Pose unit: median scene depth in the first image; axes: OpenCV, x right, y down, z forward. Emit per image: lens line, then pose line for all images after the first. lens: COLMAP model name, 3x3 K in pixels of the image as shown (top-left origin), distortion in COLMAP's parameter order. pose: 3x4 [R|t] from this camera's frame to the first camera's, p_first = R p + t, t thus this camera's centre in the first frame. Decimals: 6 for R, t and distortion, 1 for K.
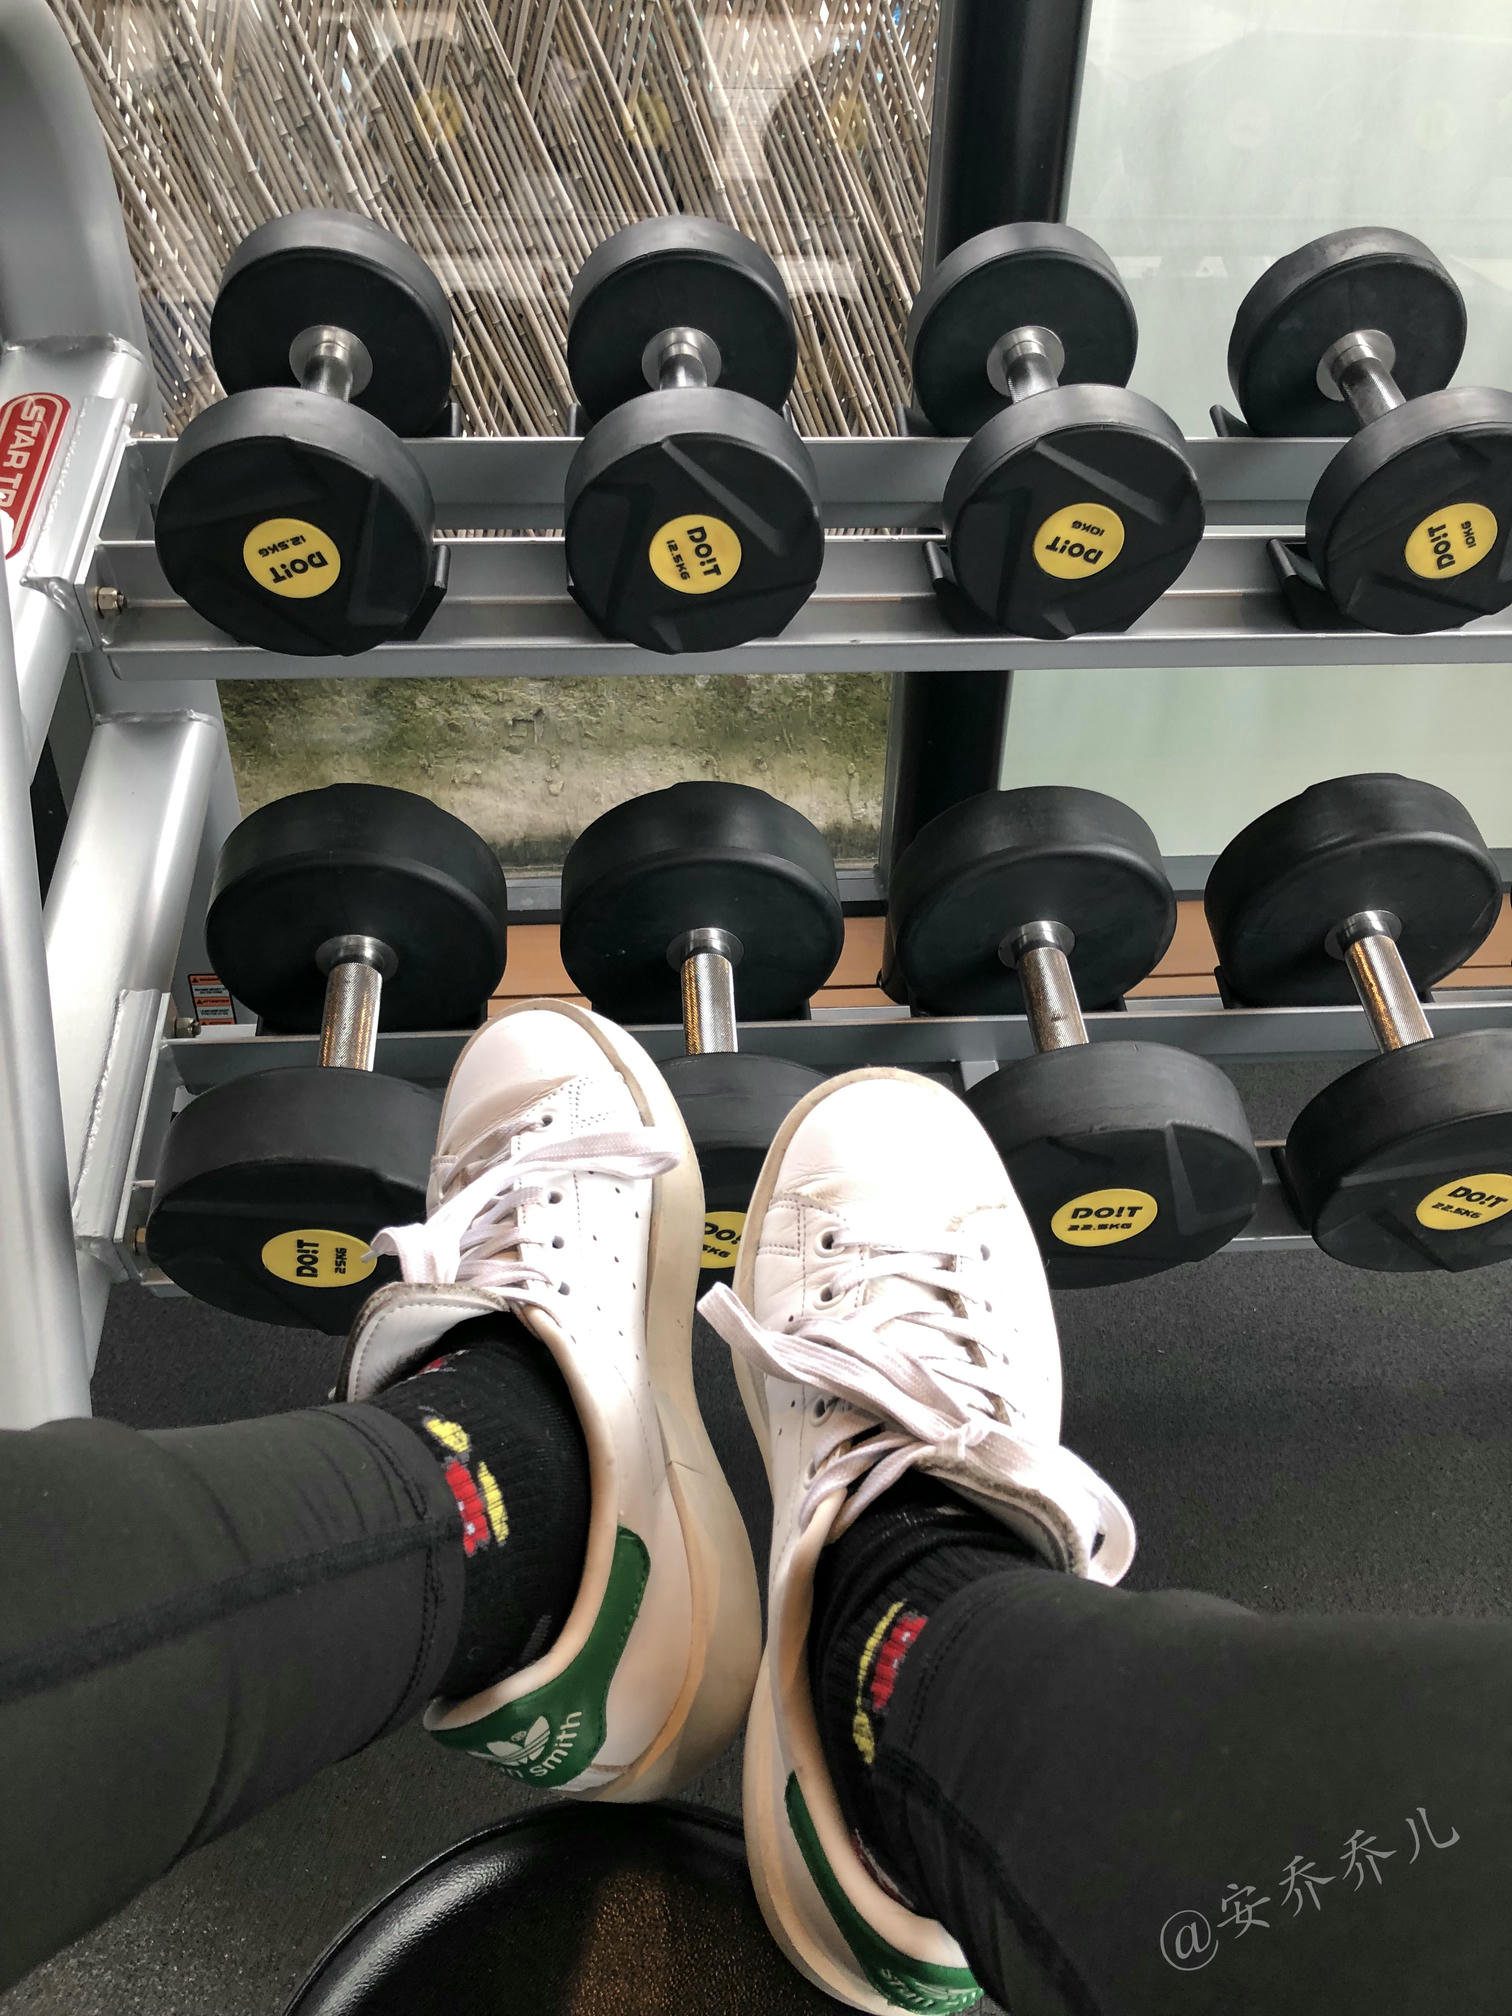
lens RADIAL K [[1651.5, 0, 773.5], [0, 1651.5, 982.4], [0, 0, 1]] dist [0.023412, -0.020337]
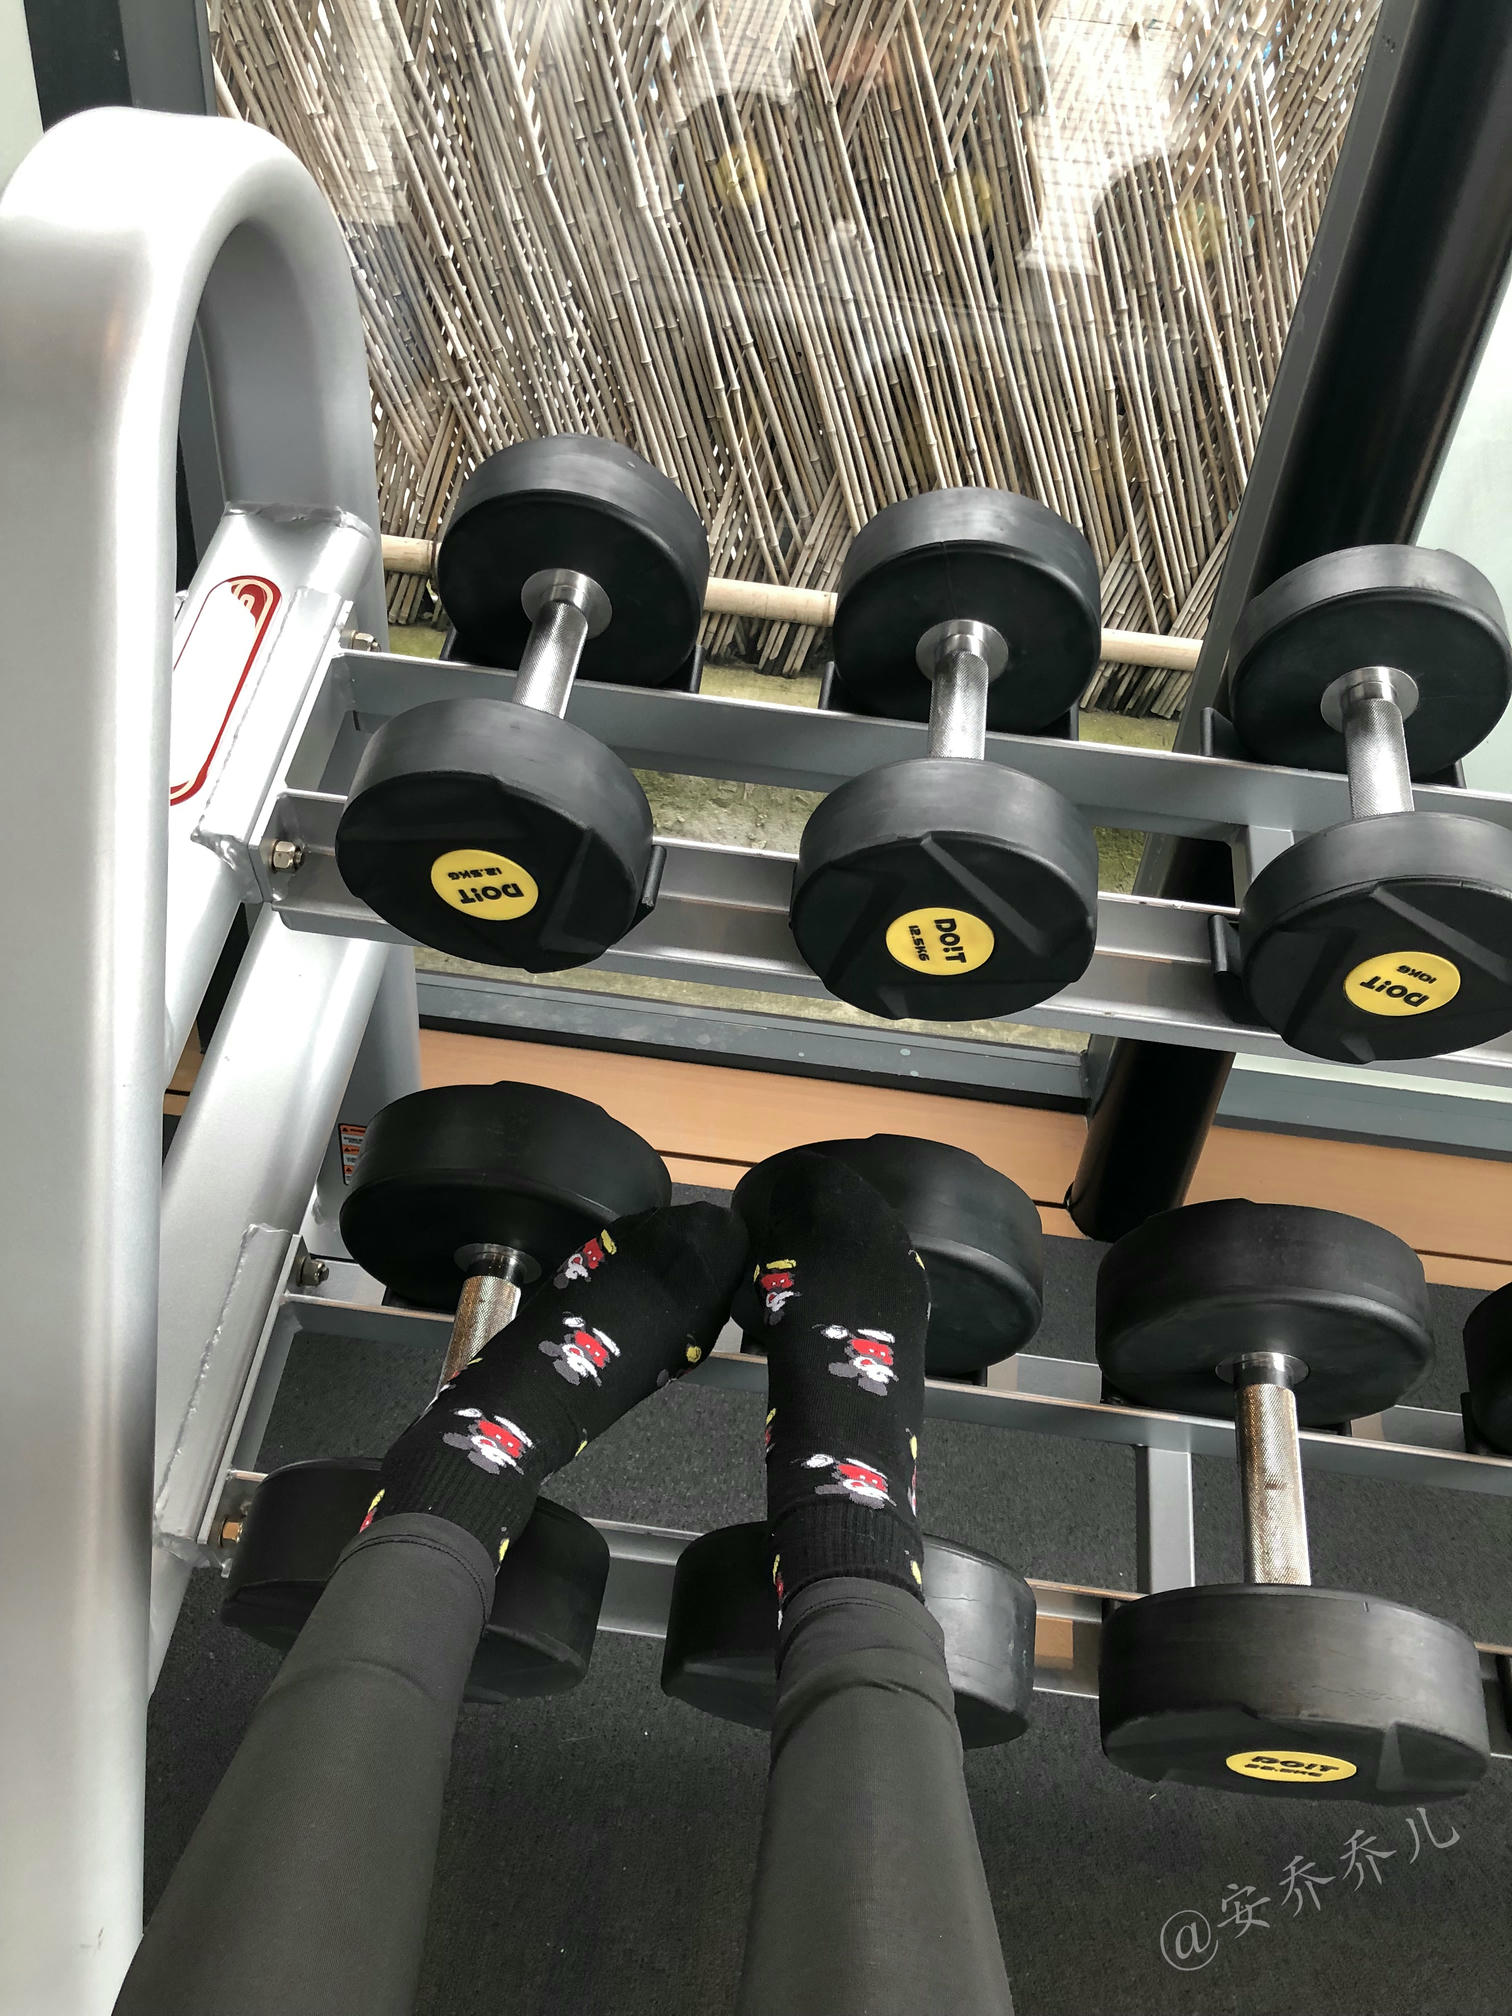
lens RADIAL K [[1651.5, 0, 764.8], [0, 1651.5, 990.6], [0, 0, 1]] dist [0.023412, -0.020337]
pose [[0.981401, 0.161527, -0.103739, -0.038088], [-0.154589, 0.985366, 0.071809, -0.245283], [0.113820, -0.054437, 0.992009, 0.126271]]
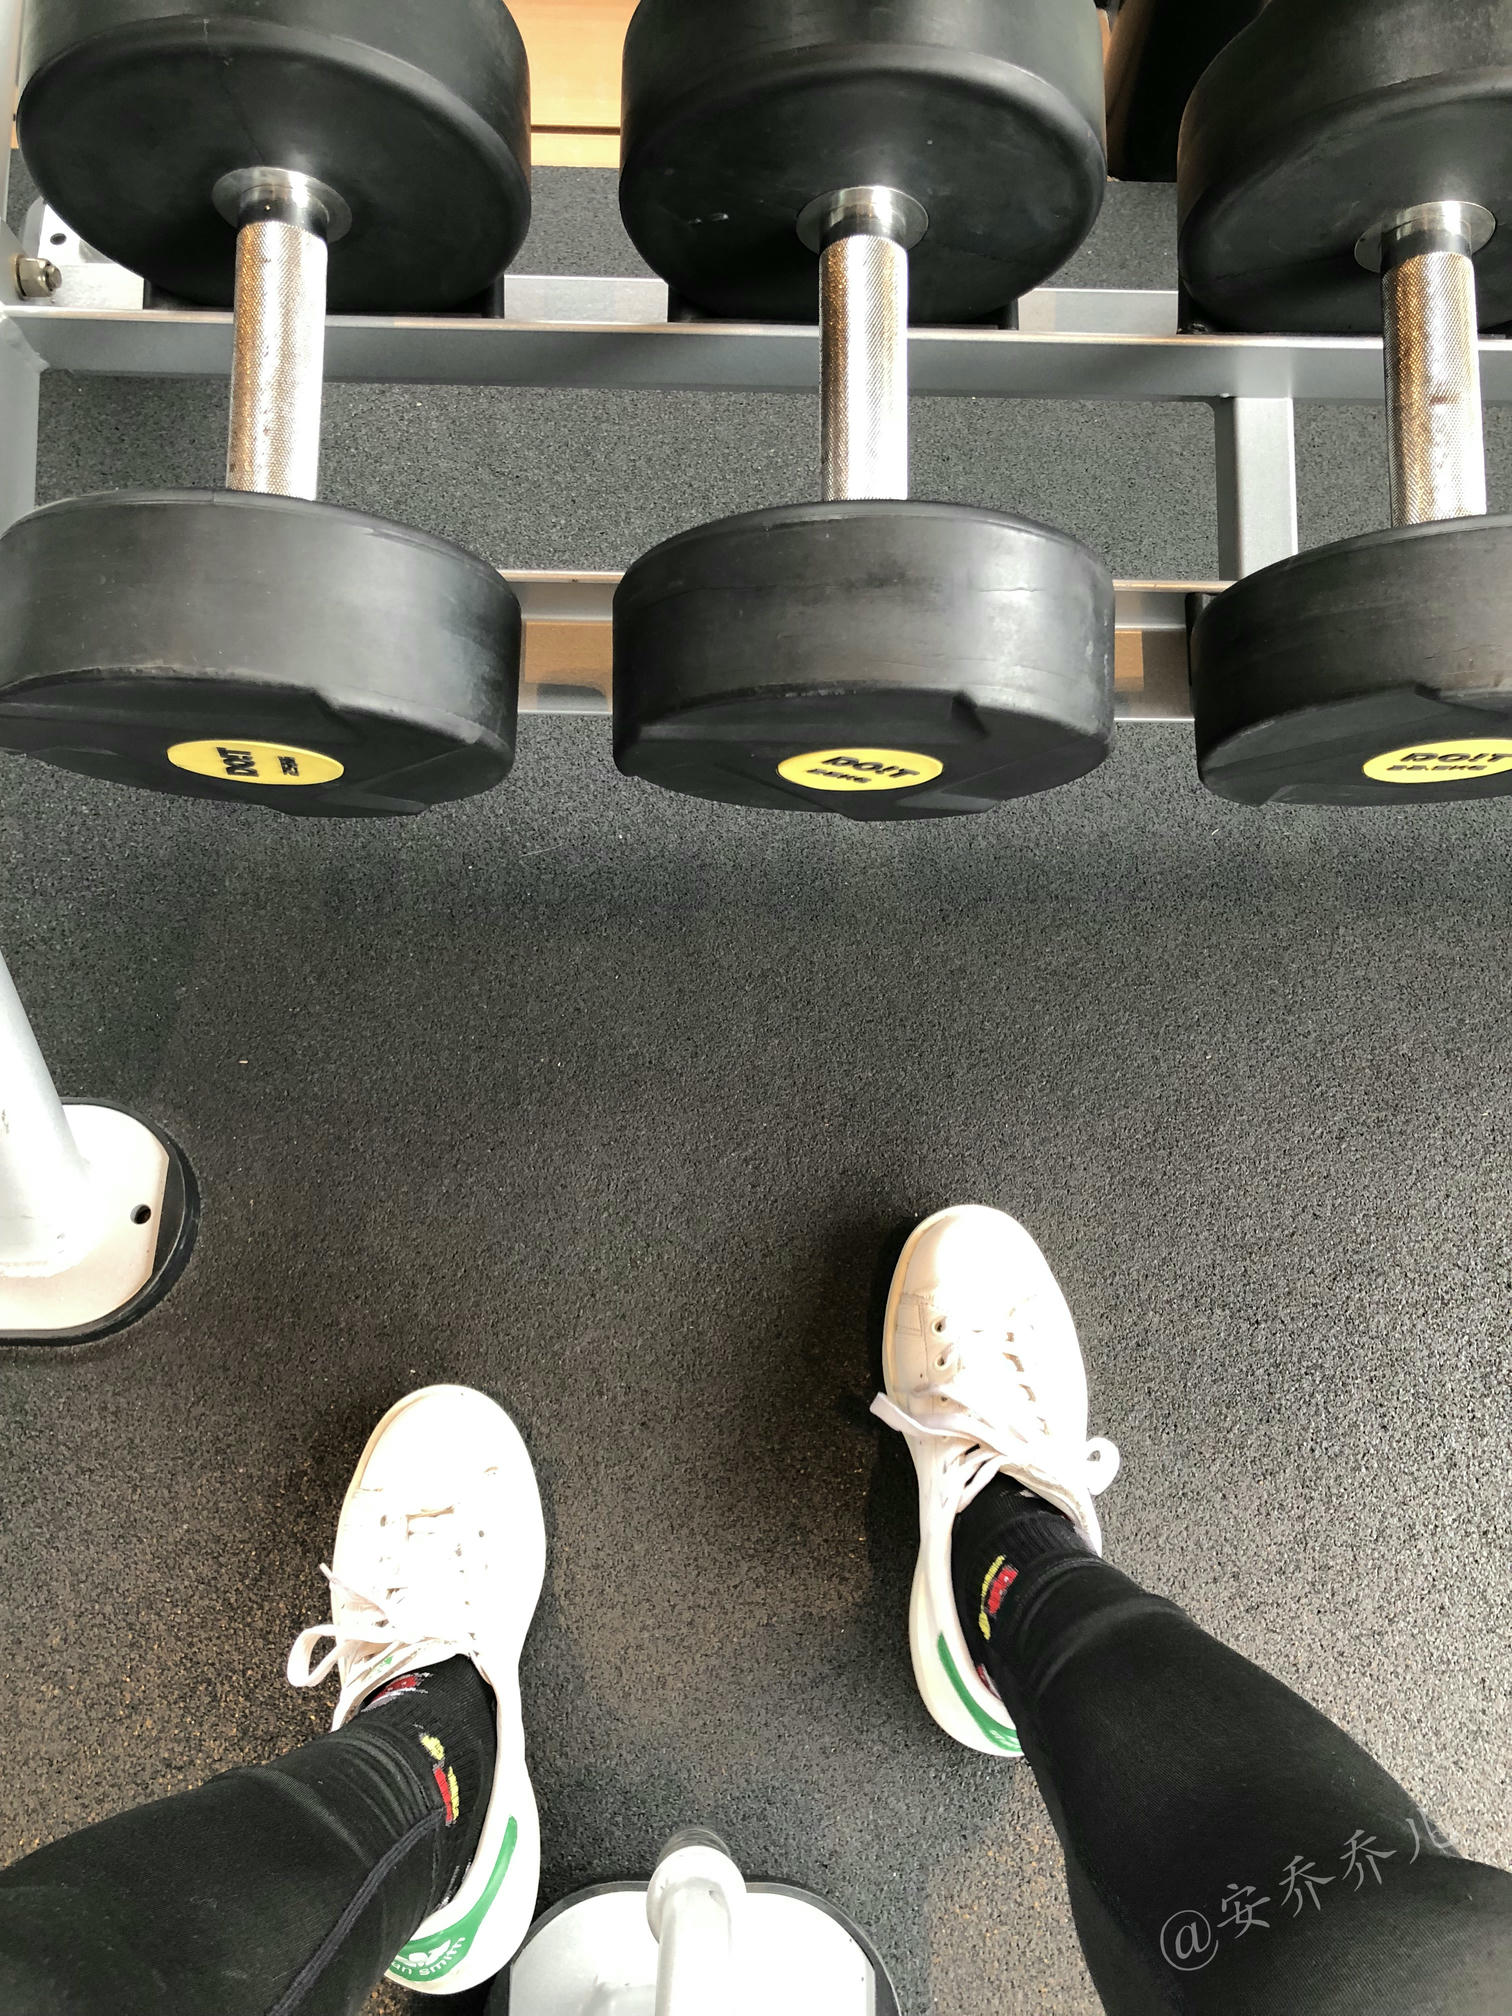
lens RADIAL K [[1651.5, 0, 762.5], [0, 1651.5, 994.2], [0, 0, 1]] dist [0.023412, -0.020337]
pose [[0.996879, 0.076638, -0.018941, -0.045206], [-0.053962, 0.836638, 0.545092, -0.110099], [0.057621, -0.542368, 0.838162, 0.349566]]
